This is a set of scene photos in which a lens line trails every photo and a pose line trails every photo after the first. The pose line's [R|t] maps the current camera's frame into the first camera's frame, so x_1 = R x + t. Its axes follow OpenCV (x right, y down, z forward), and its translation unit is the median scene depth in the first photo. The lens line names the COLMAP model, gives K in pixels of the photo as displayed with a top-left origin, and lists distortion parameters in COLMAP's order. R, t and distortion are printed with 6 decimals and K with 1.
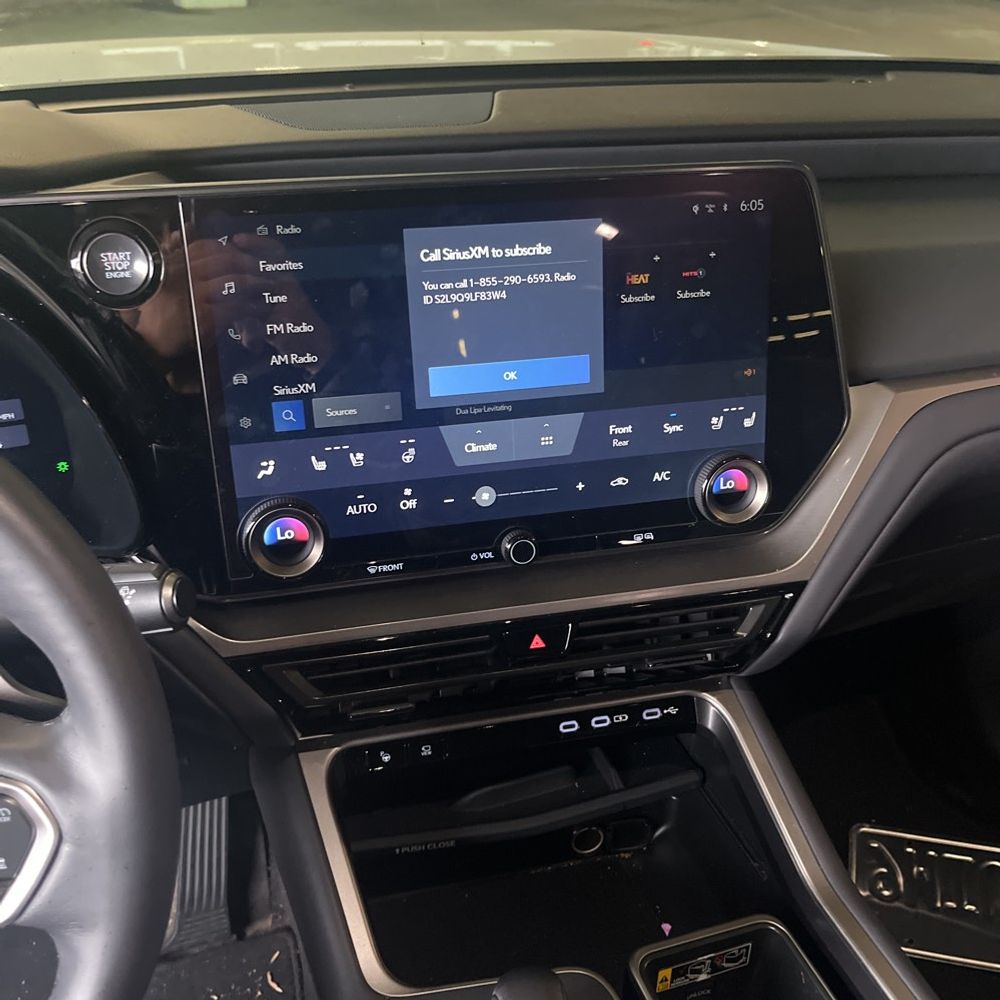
lens RADIAL K [[1001.3, 0, 508.4], [0, 1001.3, 503.4], [0, 0, 1]] dist [-0.001487, 0.000000]
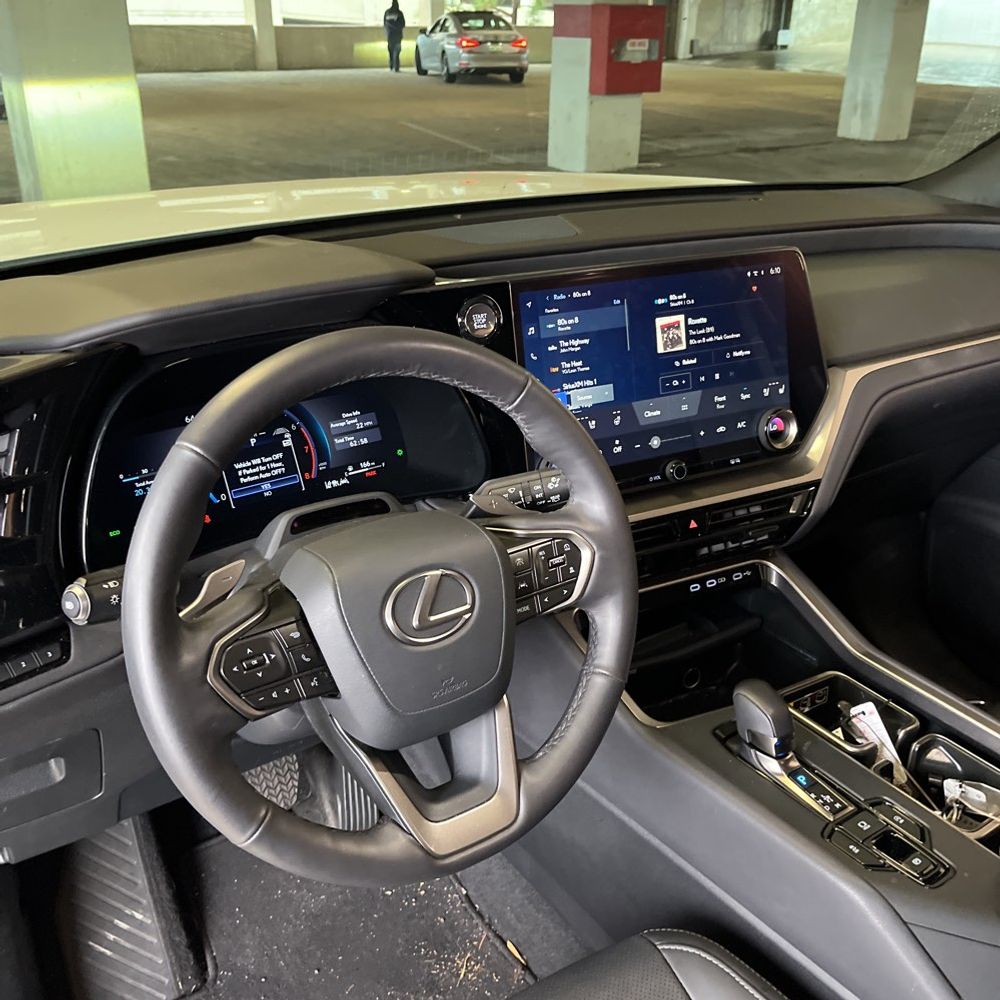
lens RADIAL K [[1001.3, 0, 492.0], [0, 1001.3, 498.8], [0, 0, 1]] dist [-0.001487, 0.000000]
pose [[0.972131, -0.104905, 0.209659, -0.653544], [0.125648, 0.988150, -0.088165, 0.201214], [-0.197926, 0.112051, 0.973792, -0.604941]]
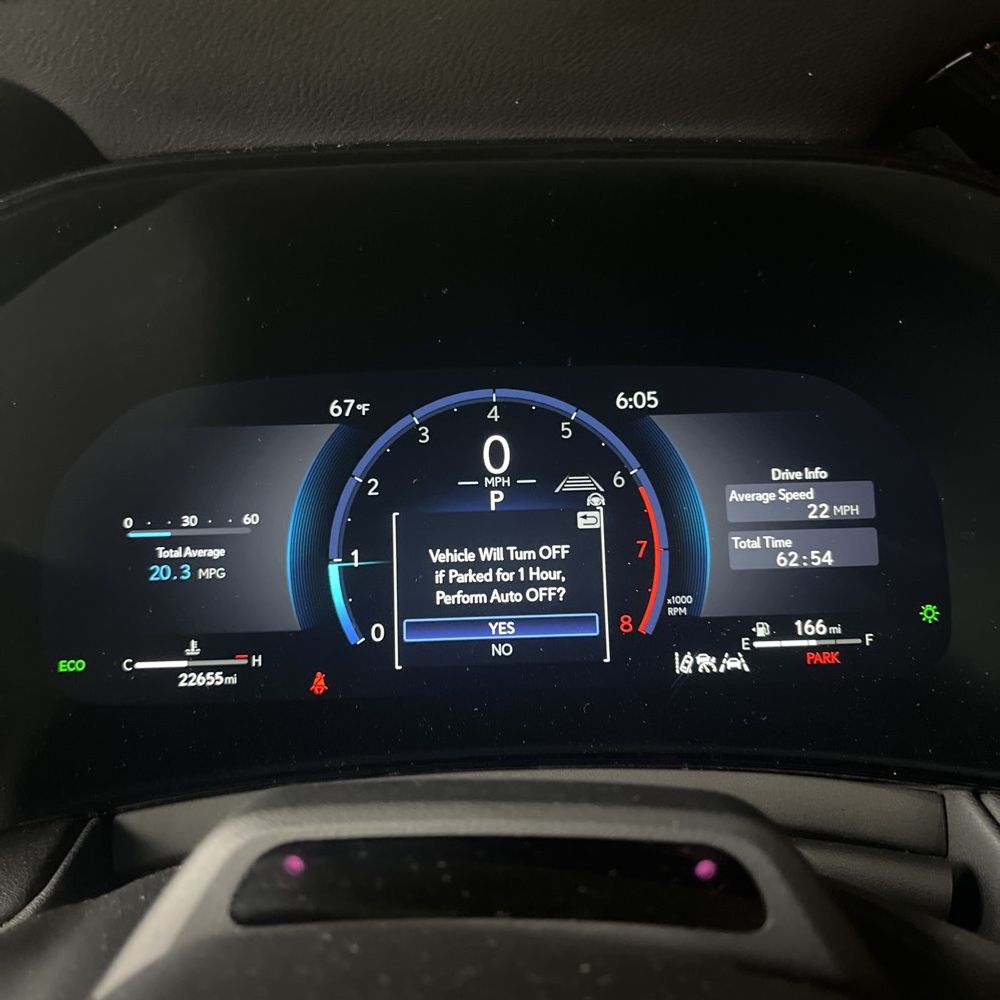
lens RADIAL K [[1001.3, 0, 498.4], [0, 1001.3, 498.7], [0, 0, 1]] dist [-0.001487, 0.000000]
pose [[0.947901, 0.095157, -0.304020, -0.511183], [-0.147820, 0.976767, -0.155164, 0.021052], [0.282192, 0.192021, 0.939945, 0.421765]]
